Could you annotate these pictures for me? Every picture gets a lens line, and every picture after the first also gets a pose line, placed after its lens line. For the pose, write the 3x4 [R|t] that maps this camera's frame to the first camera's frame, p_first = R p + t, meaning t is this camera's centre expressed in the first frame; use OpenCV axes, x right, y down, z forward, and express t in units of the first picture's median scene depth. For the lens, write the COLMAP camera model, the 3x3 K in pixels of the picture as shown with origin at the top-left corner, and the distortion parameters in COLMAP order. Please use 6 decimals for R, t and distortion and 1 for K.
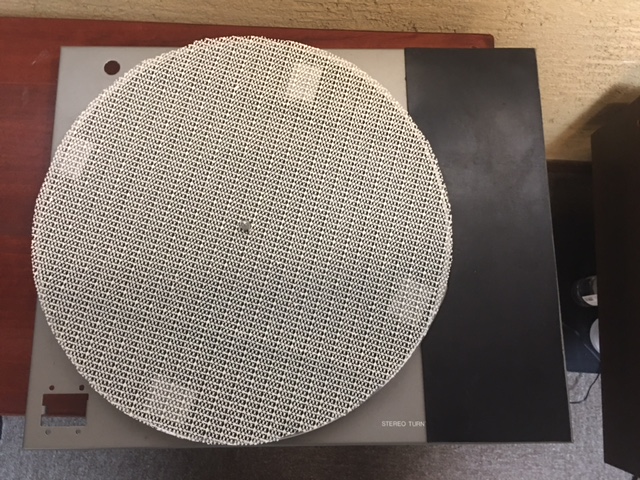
lens RADIAL K [[534.4, 0, 319.7], [0, 534.4, 236.8], [0, 0, 1]] dist [0.018520, -0.061556]
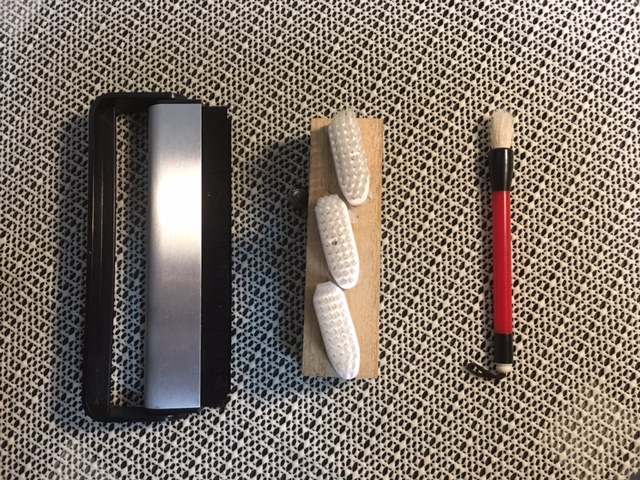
lens RADIAL K [[534.4, 0, 320.1], [0, 534.4, 241.8], [0, 0, 1]] dist [0.018520, -0.061556]
pose [[0.966264, 0.244515, -0.080904, -0.066432], [-0.234397, 0.965053, 0.117178, -0.044169], [0.106728, -0.094261, 0.989810, 0.482132]]
